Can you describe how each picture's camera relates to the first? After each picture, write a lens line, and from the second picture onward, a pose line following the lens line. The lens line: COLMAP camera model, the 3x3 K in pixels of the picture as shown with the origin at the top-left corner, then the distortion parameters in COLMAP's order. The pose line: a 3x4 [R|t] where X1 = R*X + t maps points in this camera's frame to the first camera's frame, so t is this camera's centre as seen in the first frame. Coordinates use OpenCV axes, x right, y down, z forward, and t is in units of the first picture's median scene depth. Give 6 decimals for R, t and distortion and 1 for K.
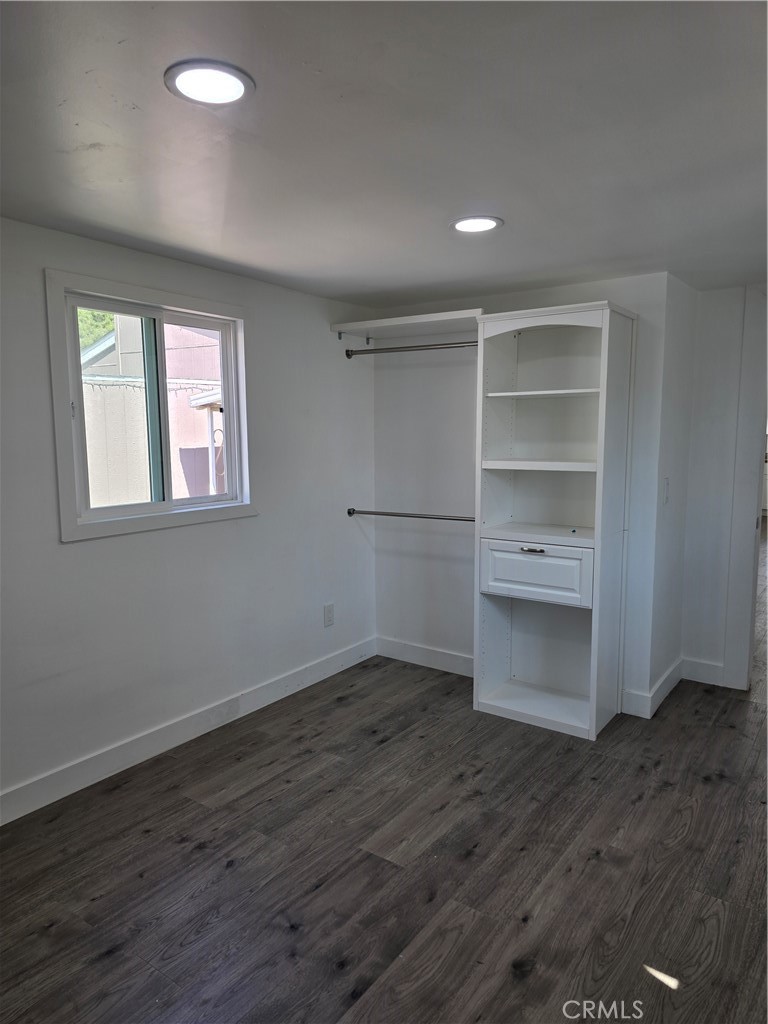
lens RADIAL K [[679.1, 0, 378.4], [0, 679.1, 516.7], [0, 0, 1]] dist [0.077447, -0.057795]
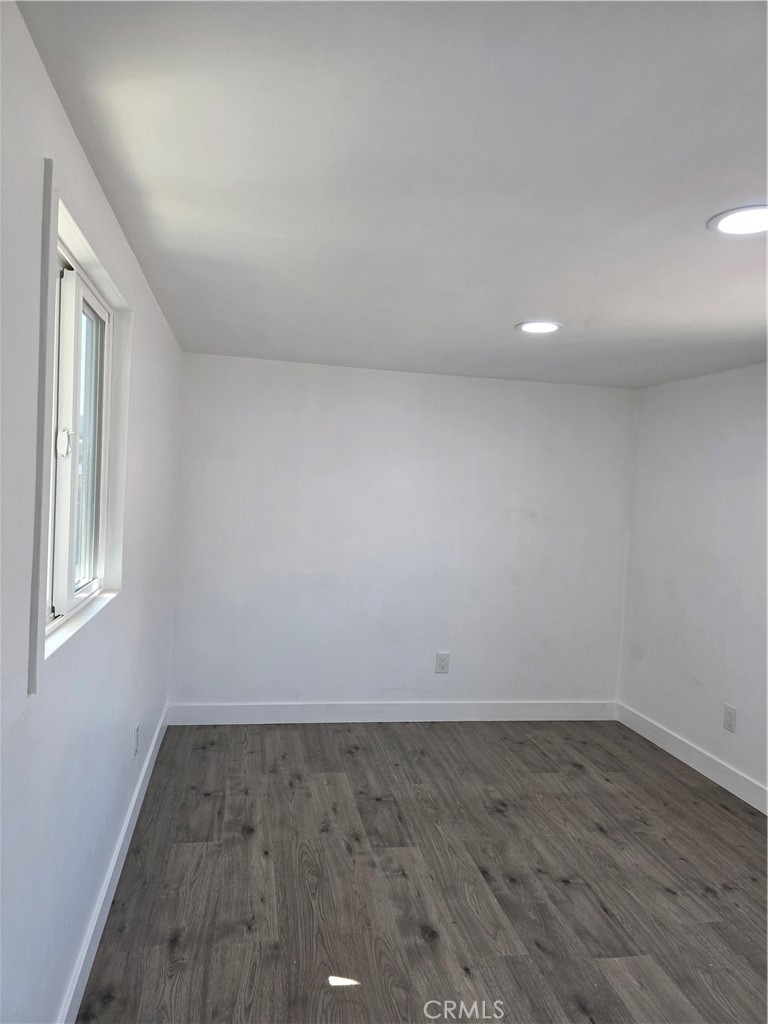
lens RADIAL K [[696.7, 0, 371.5], [0, 696.7, 516.8], [0, 0, 1]] dist [0.096071, -0.095020]
pose [[-0.688508, -0.004287, -0.725216, 1.118955], [-0.142600, 0.981261, 0.129582, -0.200997], [0.711071, 0.192634, -0.676218, 1.542679]]
